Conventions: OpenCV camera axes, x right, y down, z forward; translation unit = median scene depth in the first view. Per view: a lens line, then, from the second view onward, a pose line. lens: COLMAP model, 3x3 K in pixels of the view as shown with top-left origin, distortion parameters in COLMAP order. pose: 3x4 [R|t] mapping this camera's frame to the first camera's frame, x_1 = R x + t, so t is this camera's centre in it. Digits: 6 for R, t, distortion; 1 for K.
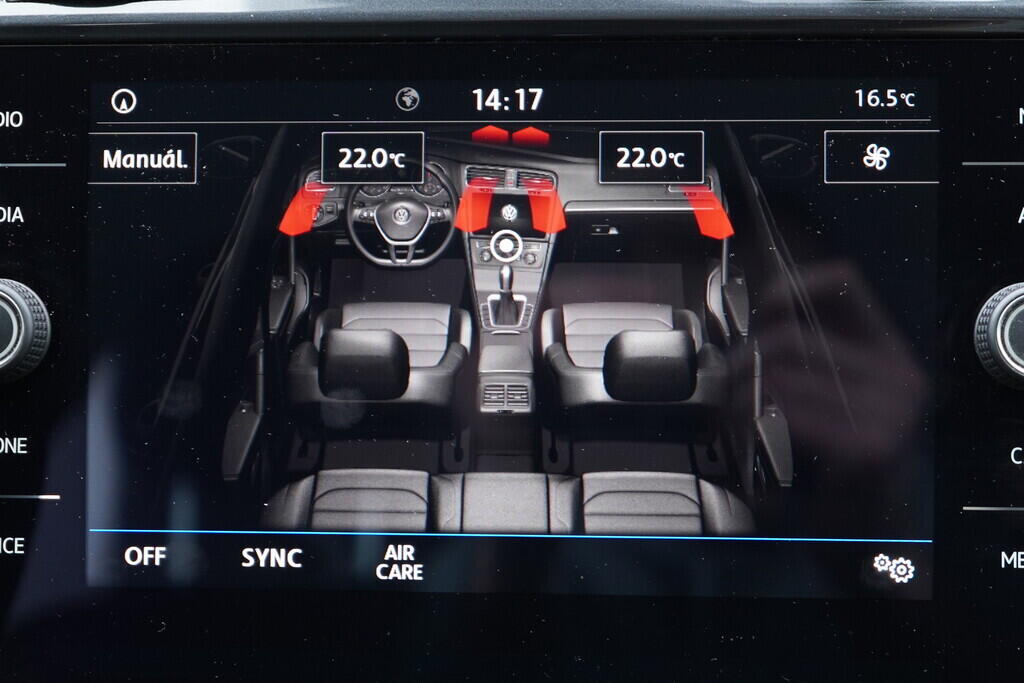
lens RADIAL K [[1043.3, 0, 507.5], [0, 1043.3, 341.4], [0, 0, 1]] dist [-0.003081, 0.016214]
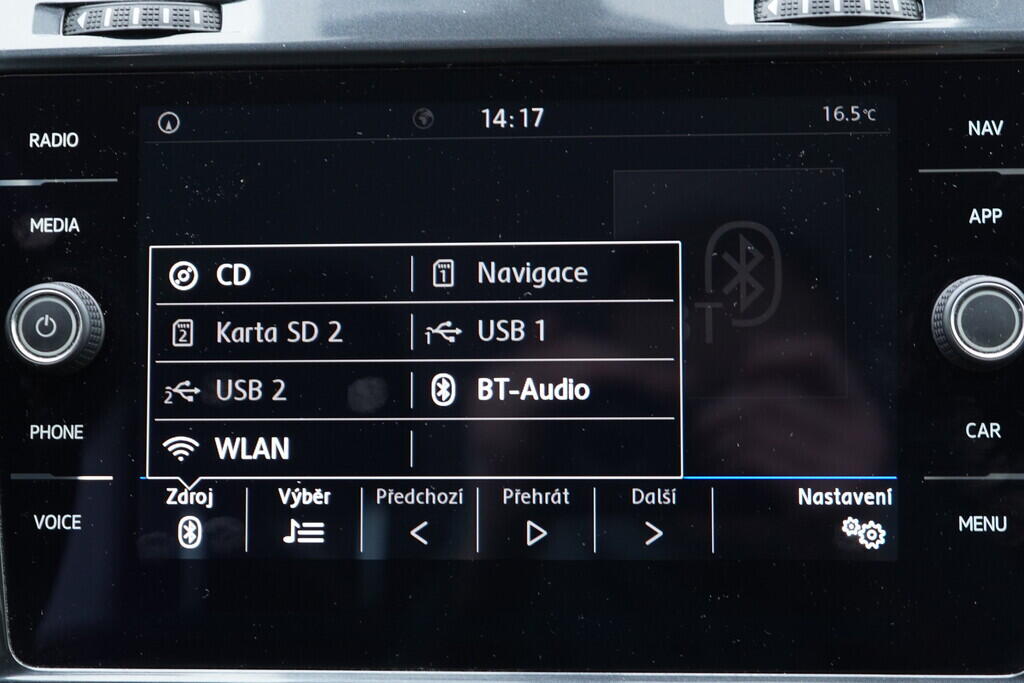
lens RADIAL K [[1043.3, 0, 507.5], [0, 1043.3, 341.4], [0, 0, 1]] dist [-0.003081, 0.016214]
pose [[0.999957, -0.009311, 0.000006, -0.007860], [0.009309, 0.999697, -0.022782, 0.033520], [0.000206, 0.022781, 0.999740, -0.114325]]
